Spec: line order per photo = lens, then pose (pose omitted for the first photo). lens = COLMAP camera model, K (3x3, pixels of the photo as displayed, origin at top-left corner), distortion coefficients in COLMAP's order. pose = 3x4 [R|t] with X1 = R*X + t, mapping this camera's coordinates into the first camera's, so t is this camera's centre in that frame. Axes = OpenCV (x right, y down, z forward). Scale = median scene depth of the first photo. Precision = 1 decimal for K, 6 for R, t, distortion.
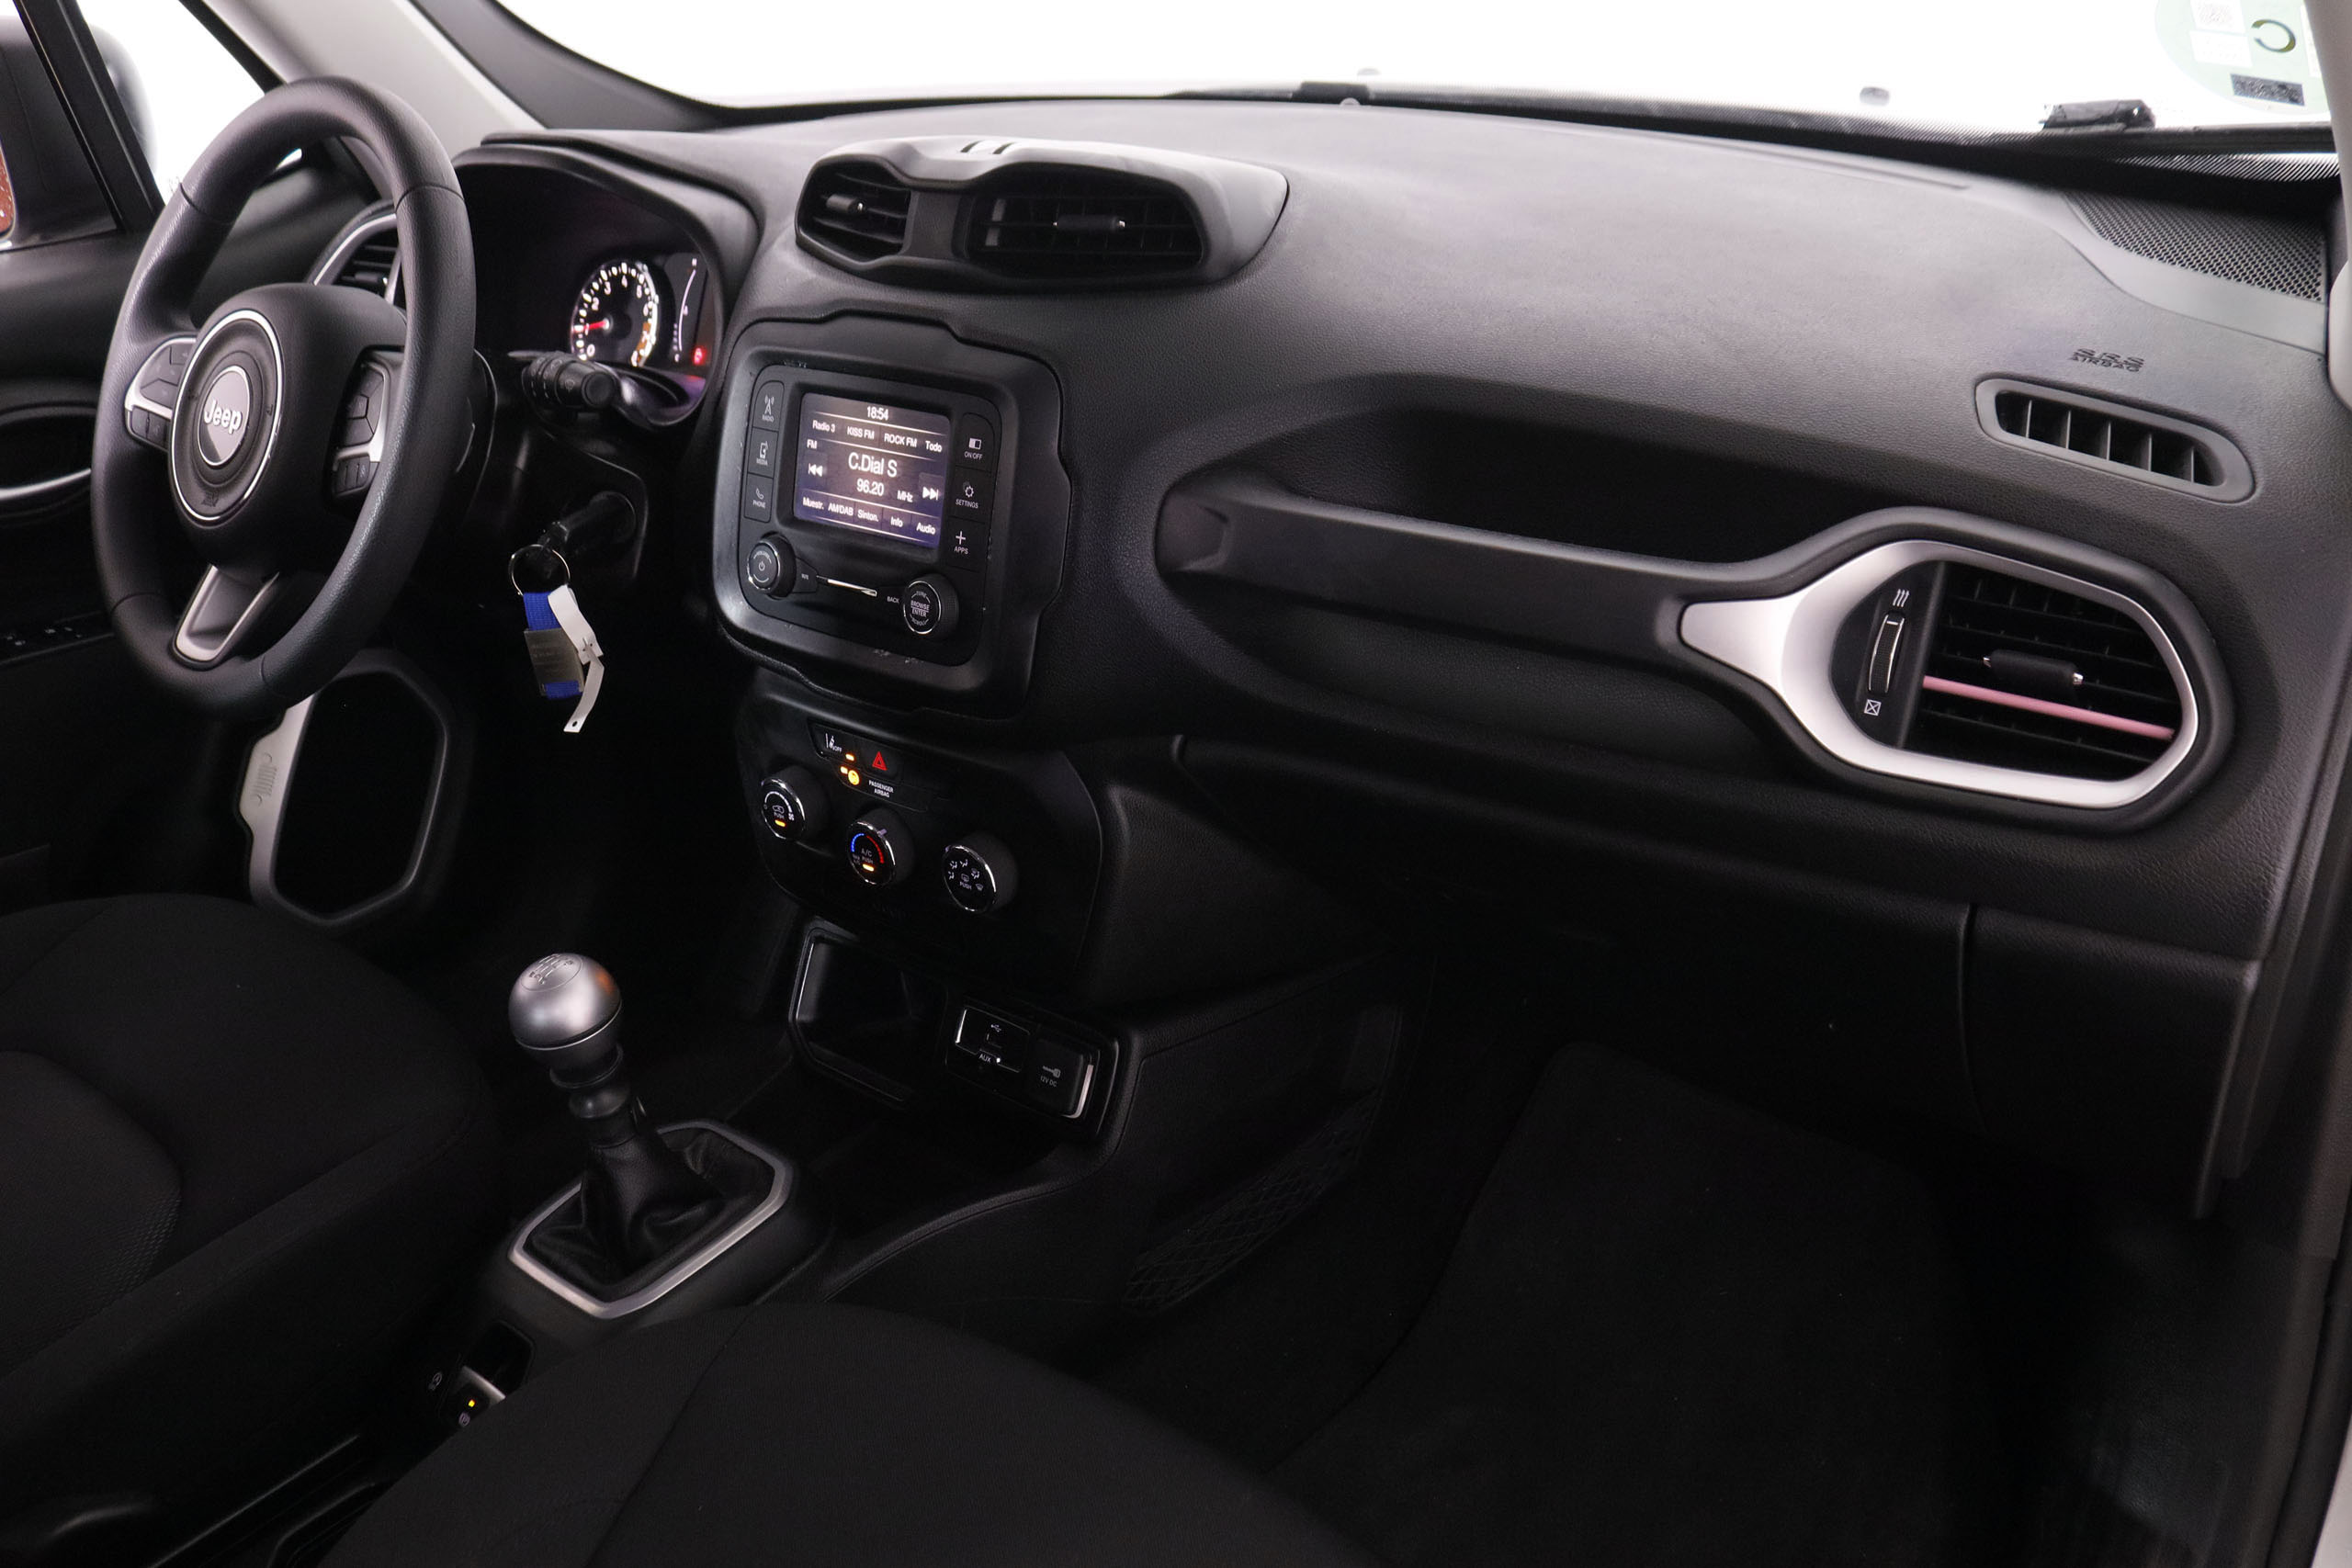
lens RADIAL K [[1956.8, 0, 1176.0], [0, 1956.8, 784.0], [0, 0, 1]] dist [-0.072176, 0.001597]
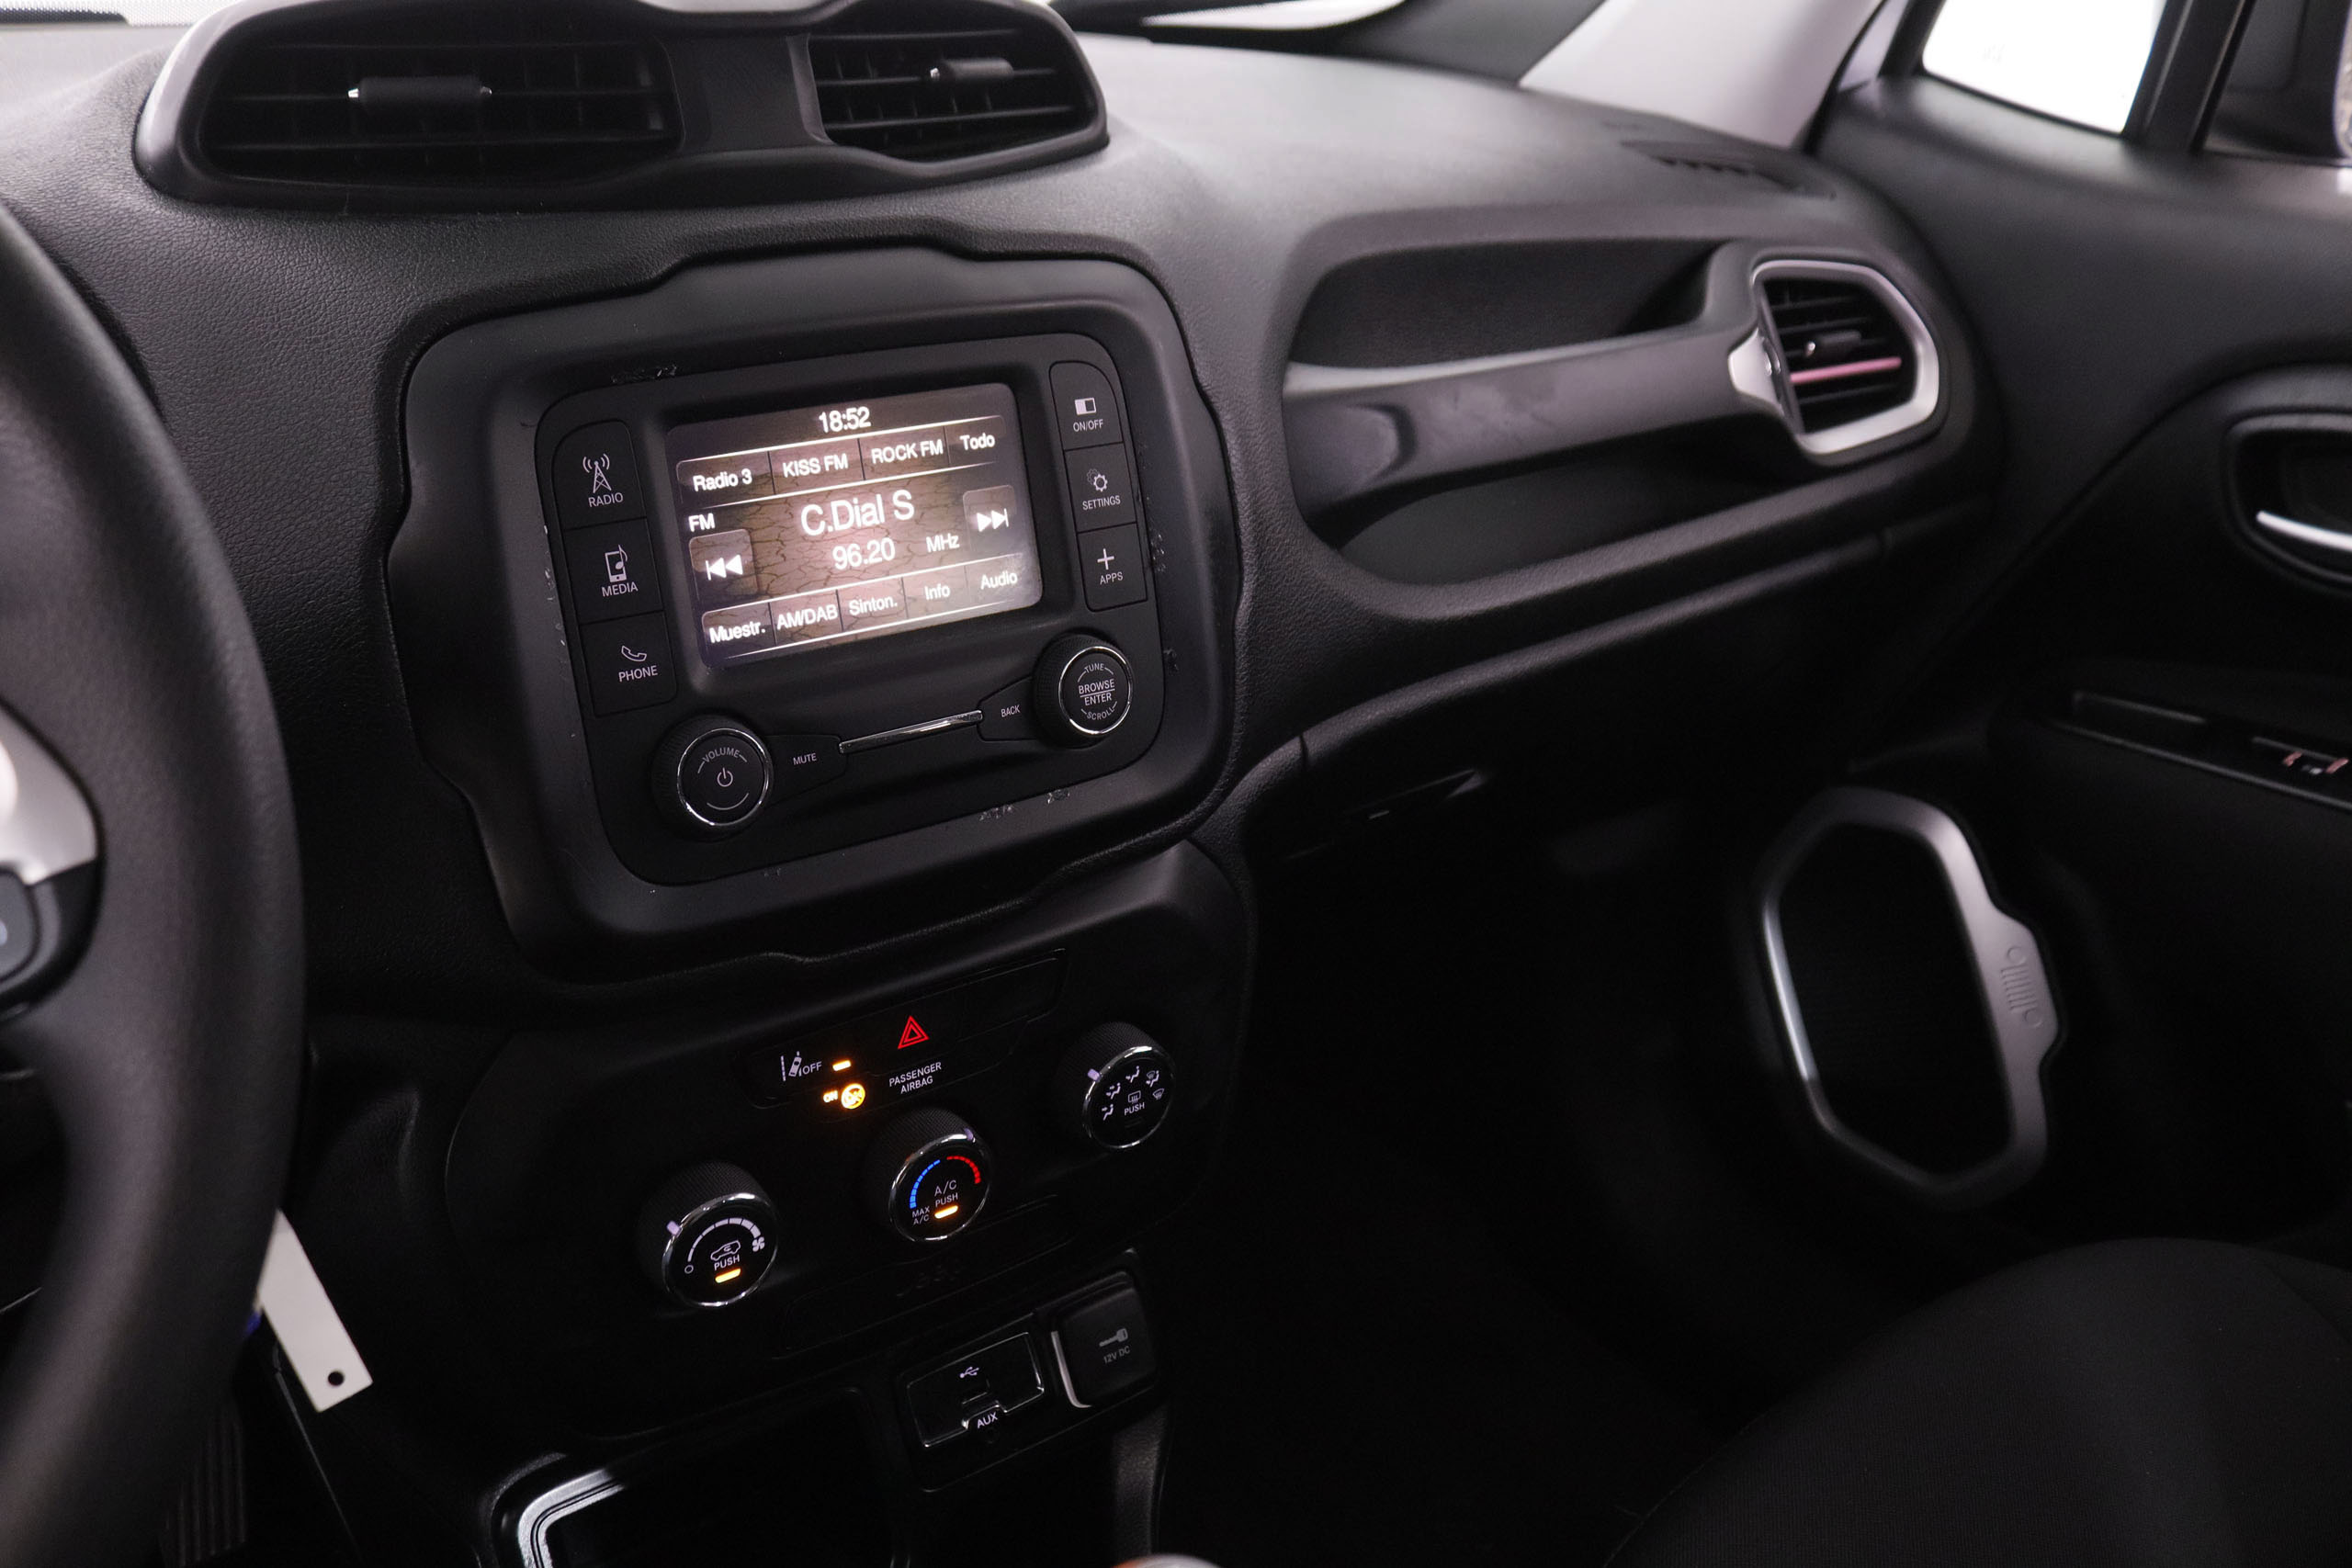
lens RADIAL K [[1956.8, 0, 1176.0], [0, 1956.8, 784.0], [0, 0, 1]] dist [-0.072176, 0.001597]
pose [[0.238080, -0.334288, 0.911904, -0.667466], [0.384402, 0.894667, 0.227609, -0.187114], [-0.891938, 0.296348, 0.341503, 0.757285]]
